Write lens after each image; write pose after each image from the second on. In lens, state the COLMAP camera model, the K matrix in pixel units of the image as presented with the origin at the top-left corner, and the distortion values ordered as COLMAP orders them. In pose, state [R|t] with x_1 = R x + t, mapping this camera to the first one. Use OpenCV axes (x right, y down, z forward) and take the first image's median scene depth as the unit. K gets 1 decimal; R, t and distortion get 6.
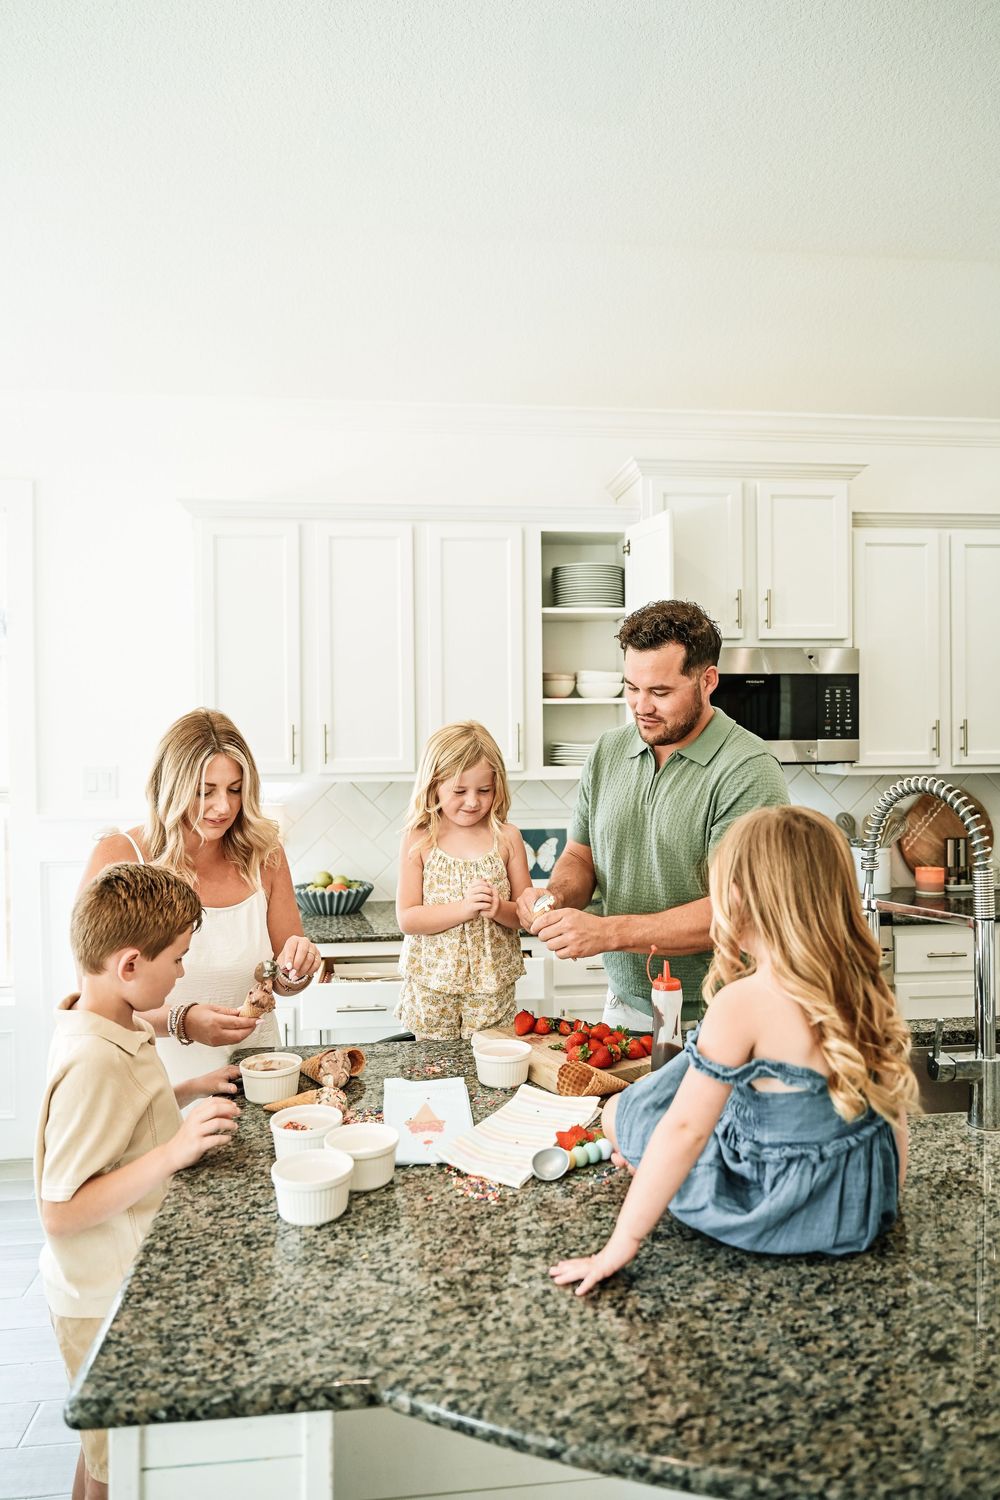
lens RADIAL K [[1054.2, 0, 500.0], [0, 1054.2, 750.0], [0, 0, 1]] dist [-0.001959, -0.001619]
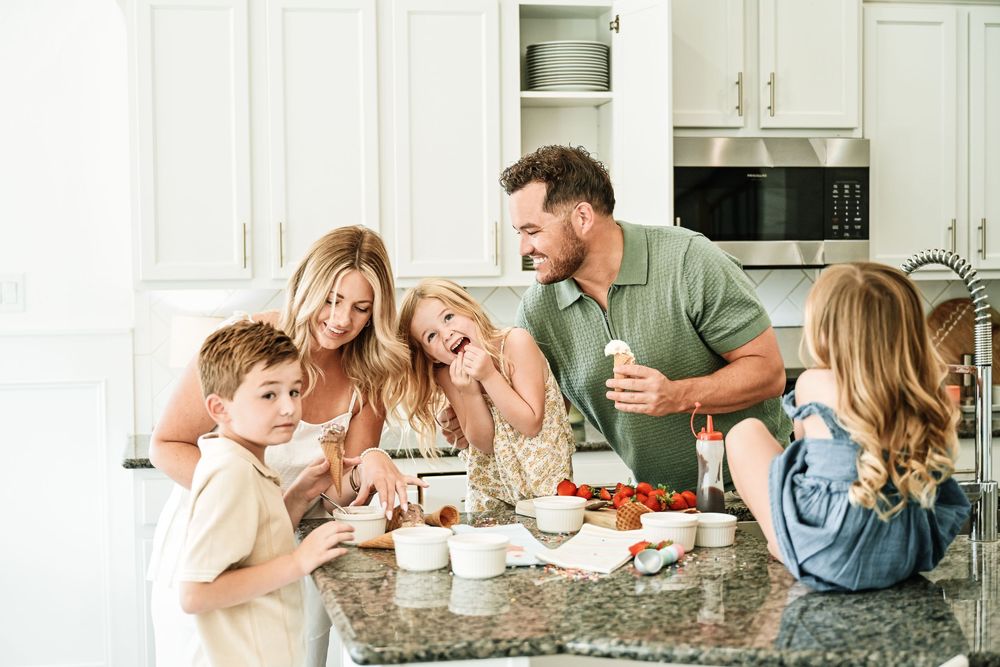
lens RADIAL K [[1435.5, 0, 500.0], [0, 1435.5, 333.5], [0, 0, 1]] dist [-0.006884, -0.007989]
pose [[0.996497, -0.007284, 0.083312, -0.083145], [0.004210, 0.999306, 0.037017, 0.024768], [-0.083524, -0.036537, 0.995836, -0.215645]]
